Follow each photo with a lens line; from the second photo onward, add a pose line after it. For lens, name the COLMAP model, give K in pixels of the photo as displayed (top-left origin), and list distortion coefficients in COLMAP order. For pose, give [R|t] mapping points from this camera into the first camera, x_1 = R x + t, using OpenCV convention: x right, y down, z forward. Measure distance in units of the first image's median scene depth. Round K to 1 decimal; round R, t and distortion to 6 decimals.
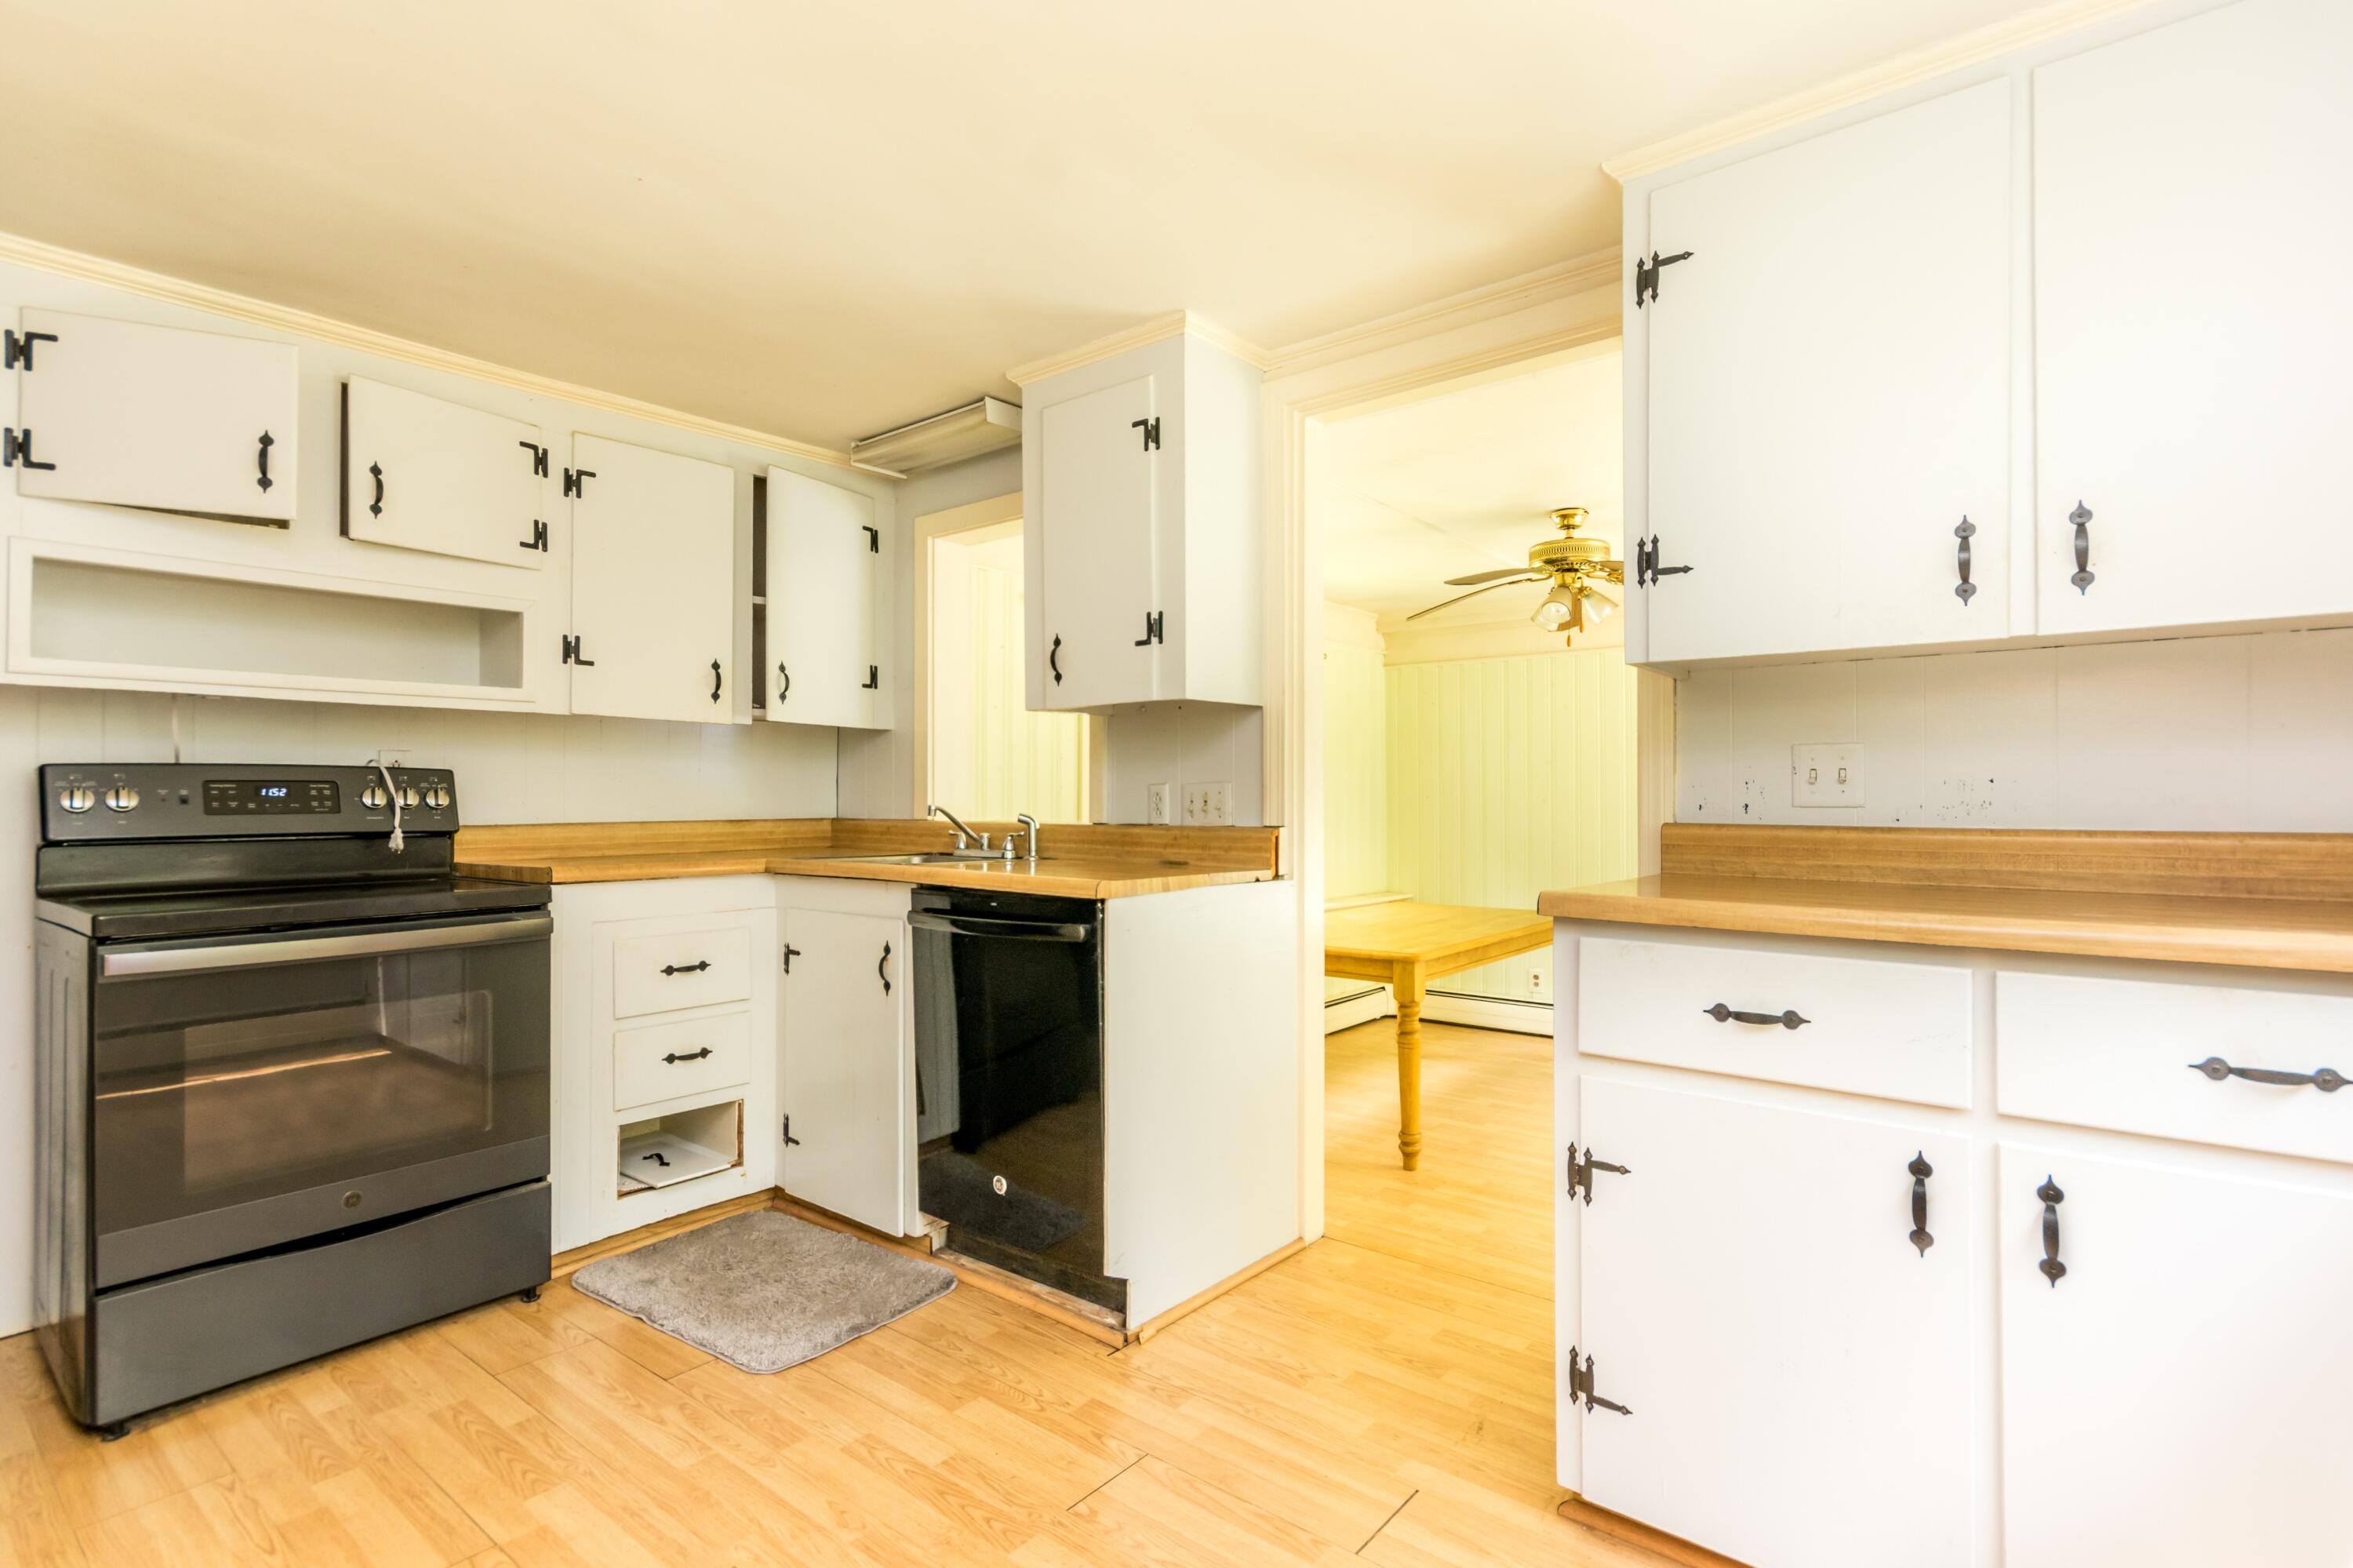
lens RADIAL K [[1099.1, 0, 1170.0], [0, 1099.1, 783.7], [0, 0, 1]] dist [0.013051, 0.000499]
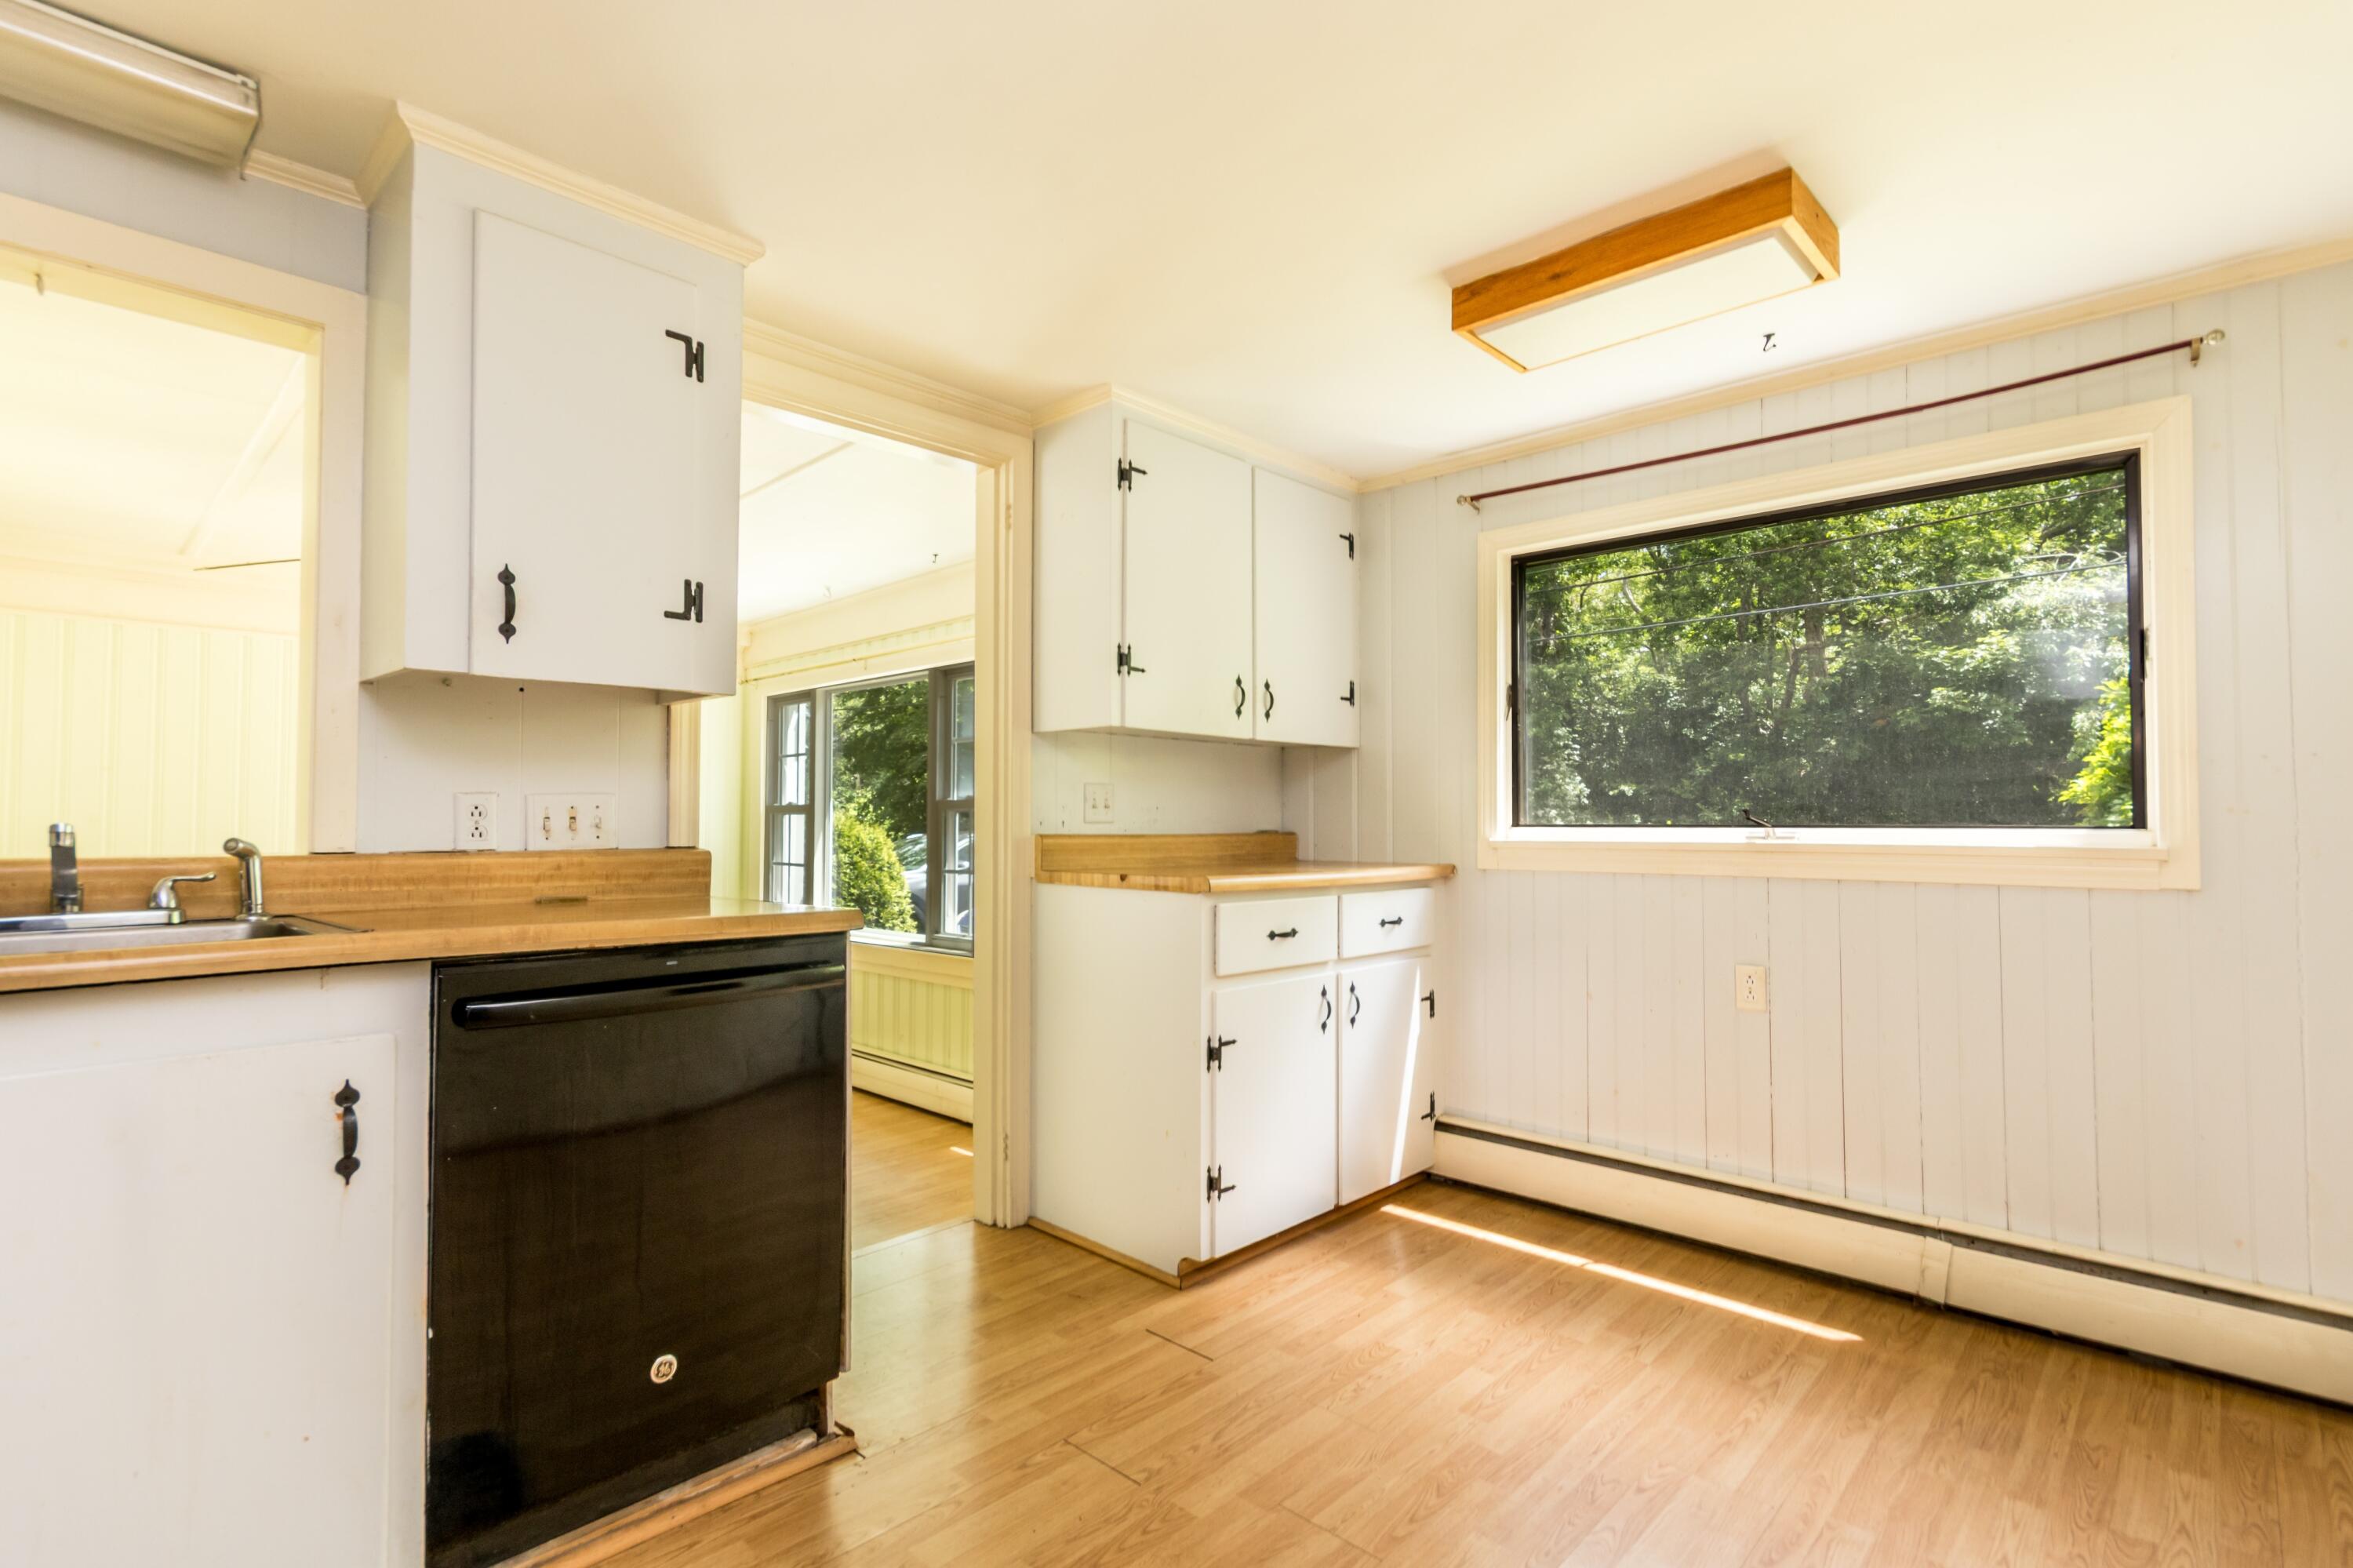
lens RADIAL K [[1099.1, 0, 1159.8], [0, 1099.1, 790.8], [0, 0, 1]] dist [0.013051, 0.000499]
pose [[0.104687, 0.029674, 0.994062, -0.978385], [-0.016499, 0.999469, -0.028098, 0.017613], [-0.994368, -0.013460, 0.105121, 0.737372]]
